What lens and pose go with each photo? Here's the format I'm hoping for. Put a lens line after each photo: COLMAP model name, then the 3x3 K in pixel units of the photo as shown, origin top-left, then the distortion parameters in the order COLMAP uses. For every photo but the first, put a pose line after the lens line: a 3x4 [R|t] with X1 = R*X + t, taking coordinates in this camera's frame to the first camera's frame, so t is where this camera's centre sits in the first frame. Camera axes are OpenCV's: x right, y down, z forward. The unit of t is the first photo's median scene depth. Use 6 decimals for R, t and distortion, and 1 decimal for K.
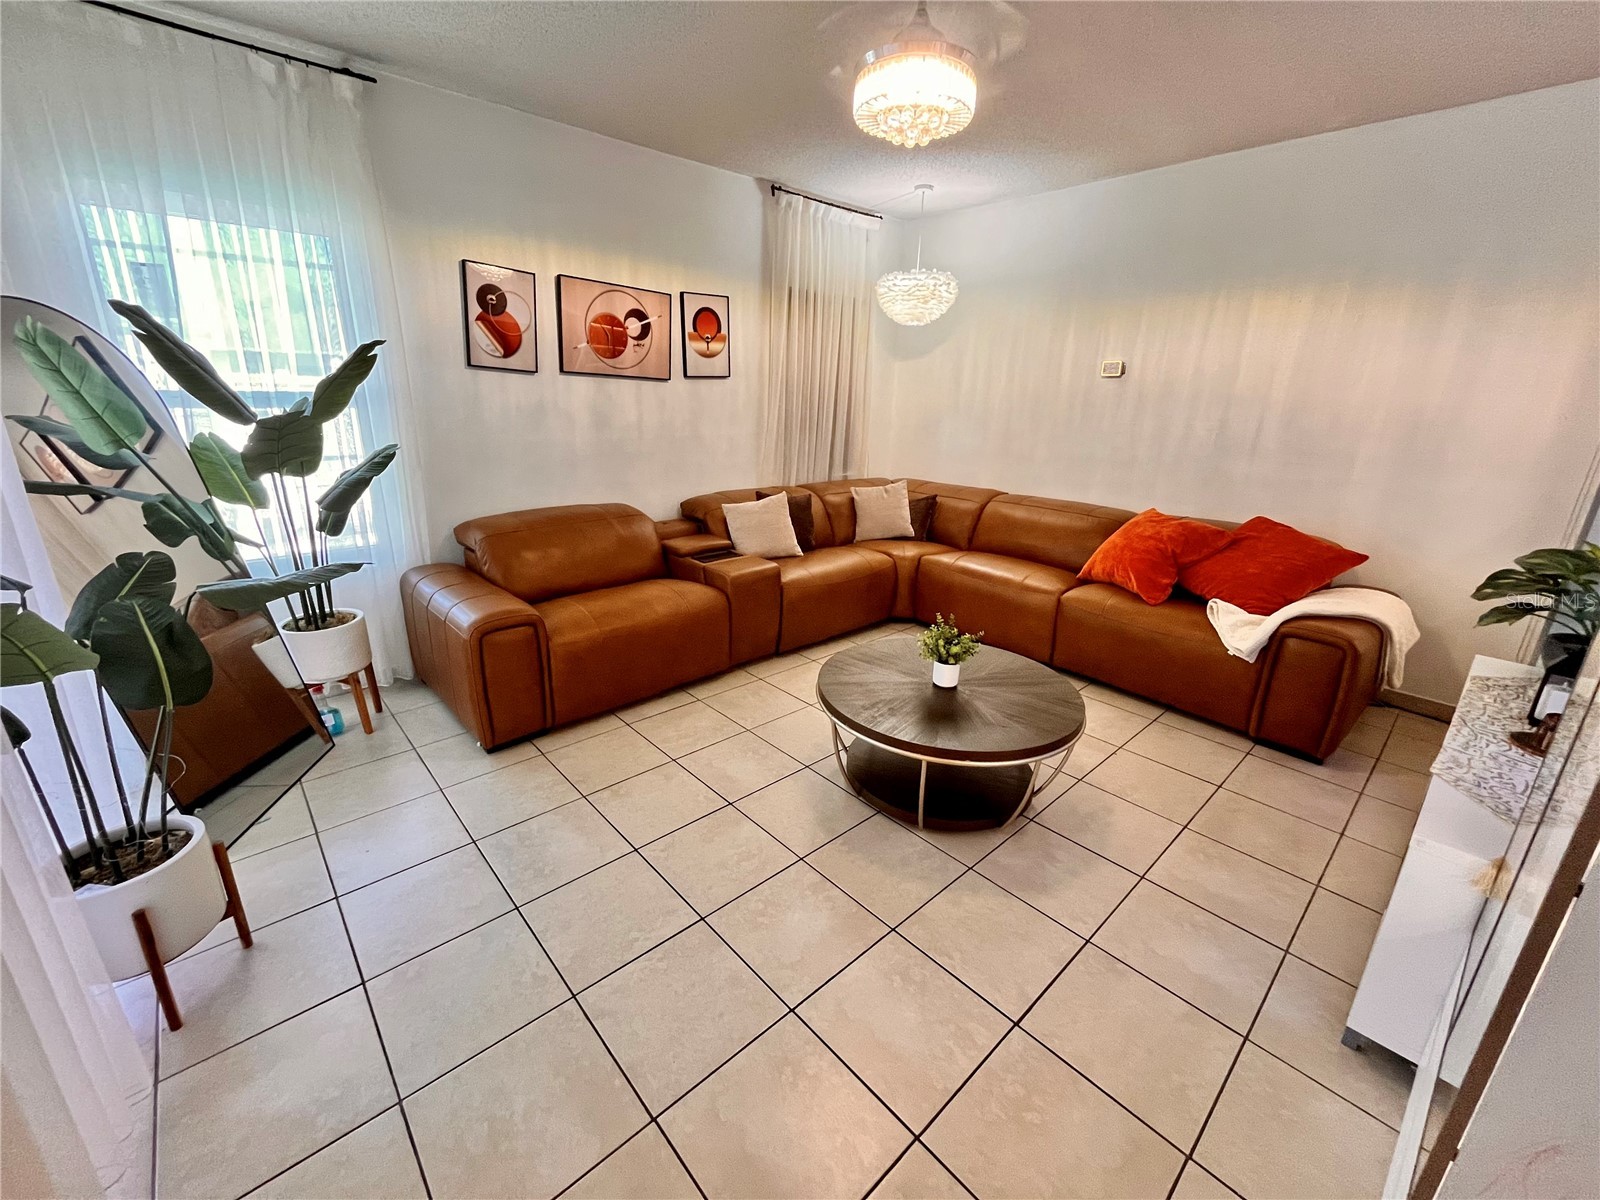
lens RADIAL K [[652.4, 0, 800.0], [0, 652.4, 591.3], [0, 0, 1]] dist [-0.002478, 0.000486]
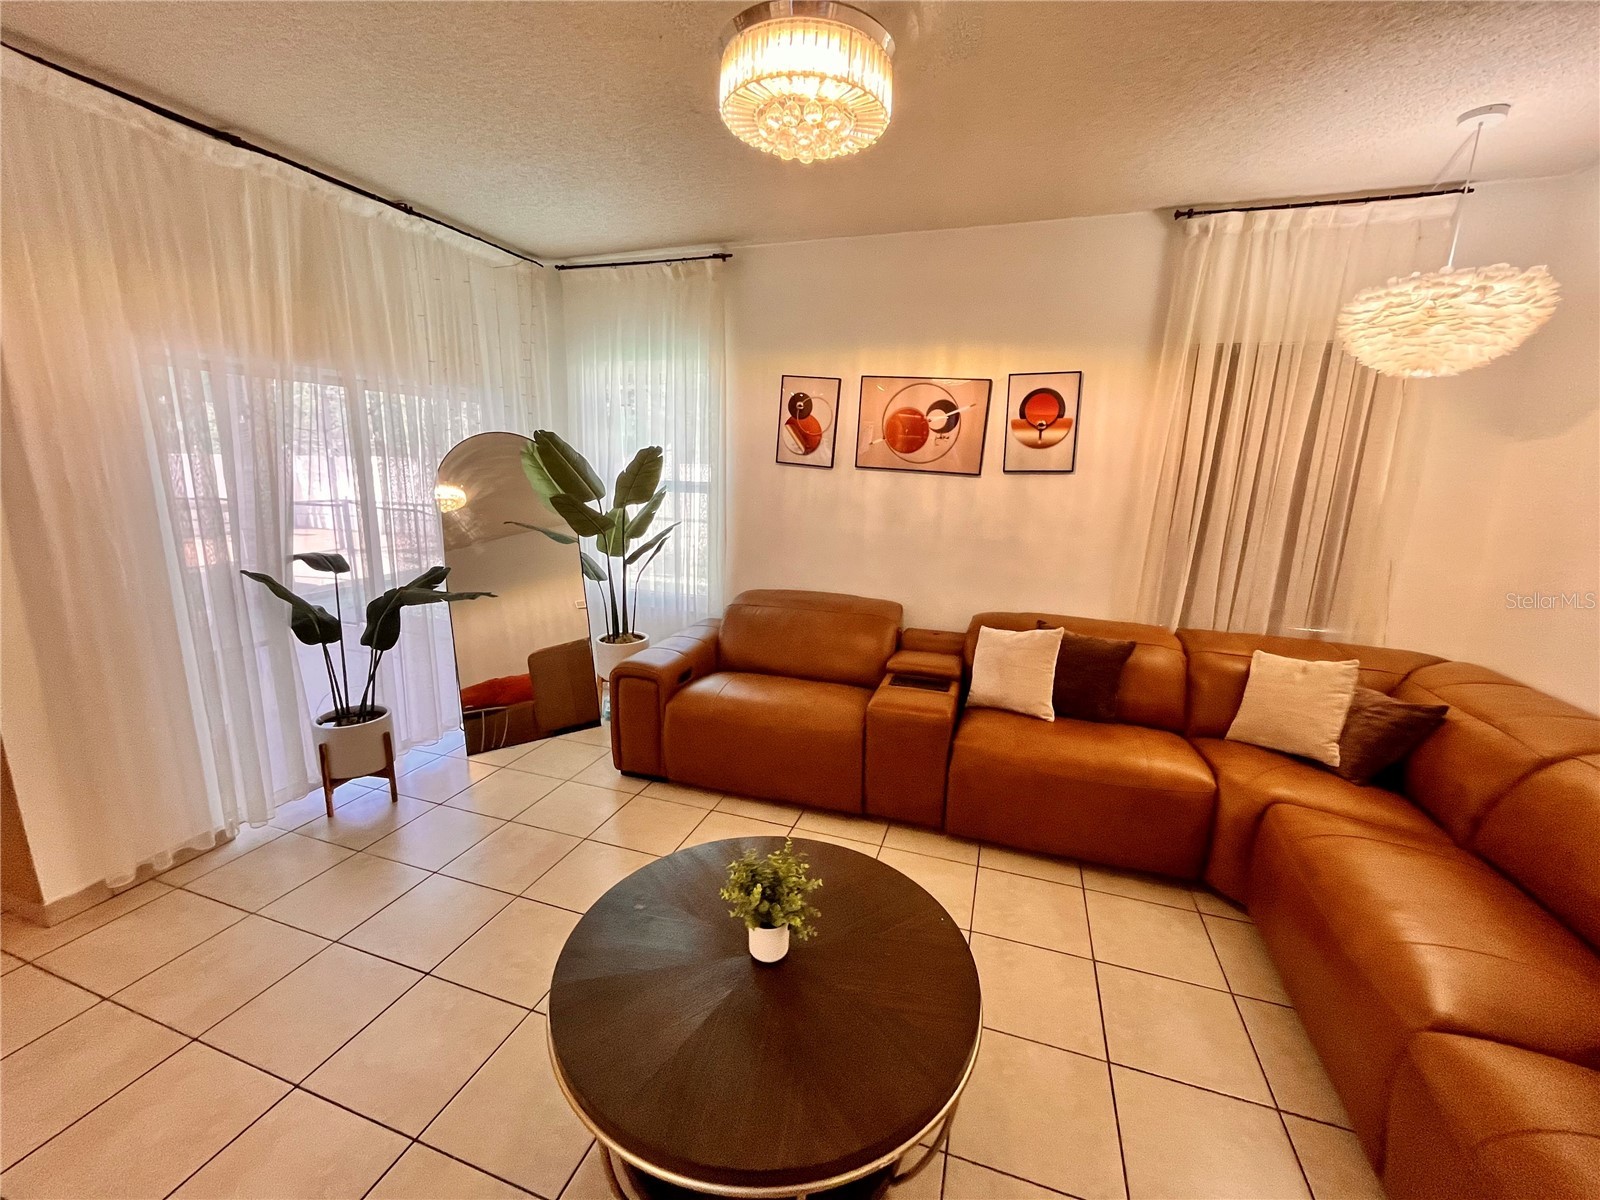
lens RADIAL K [[652.4, 0, 798.0], [0, 652.4, 597.5], [0, 0, 1]] dist [-0.002478, 0.000486]
pose [[0.483915, 0.169745, -0.858495, 0.480545], [-0.271533, 0.961714, 0.037096, -0.143187], [0.831923, 0.215158, 0.511479, 0.417400]]
